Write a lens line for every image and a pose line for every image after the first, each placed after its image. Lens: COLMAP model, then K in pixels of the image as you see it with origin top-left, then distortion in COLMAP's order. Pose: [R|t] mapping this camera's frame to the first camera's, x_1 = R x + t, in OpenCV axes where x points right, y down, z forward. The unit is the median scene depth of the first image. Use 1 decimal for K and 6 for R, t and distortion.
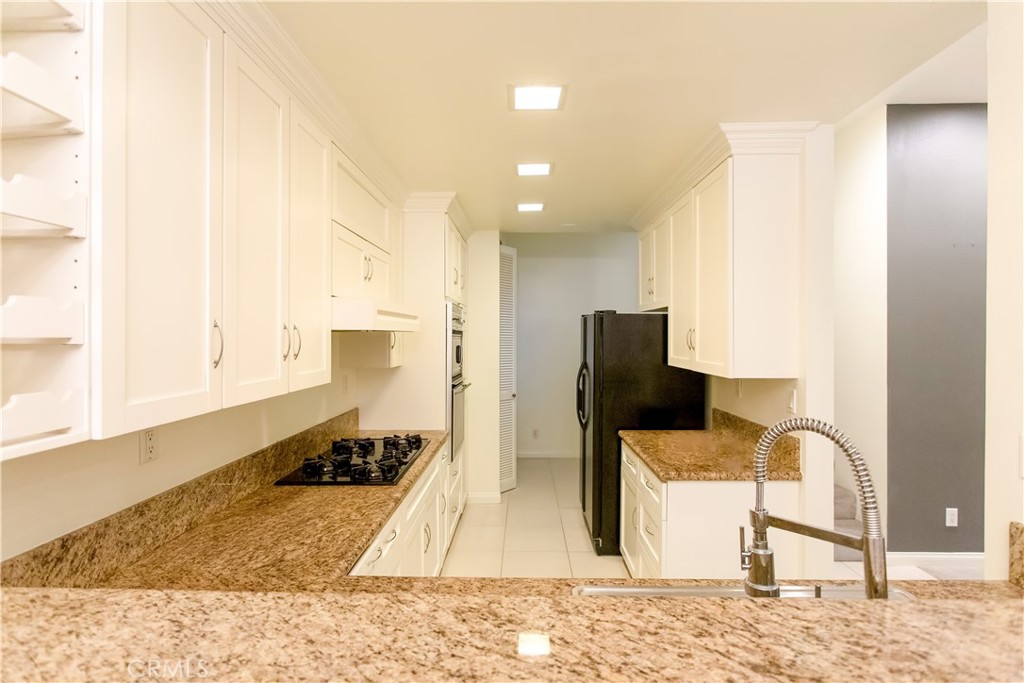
lens RADIAL K [[497.3, 0, 507.9], [0, 497.3, 339.5], [0, 0, 1]] dist [-0.010371, 0.005077]
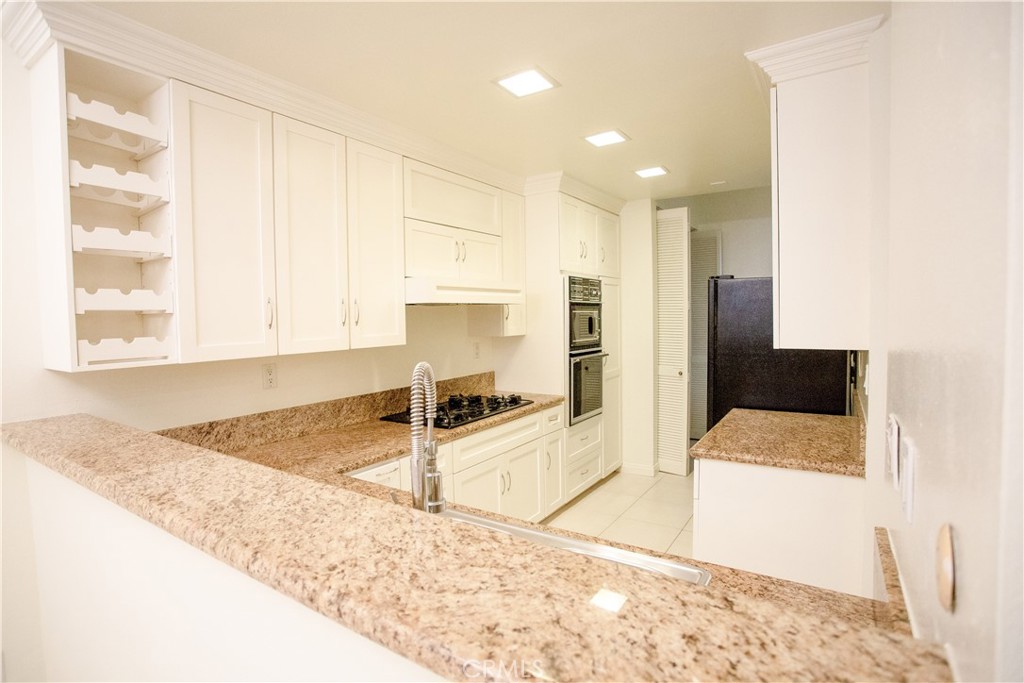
lens RADIAL K [[497.3, 0, 476.1], [0, 497.3, 327.4], [0, 0, 1]] dist [-0.010371, 0.005077]
pose [[0.812874, -0.014101, -0.582269, 0.765087], [0.025953, 0.999591, 0.012023, 0.043608], [0.581862, -0.024885, 0.812907, 0.069671]]
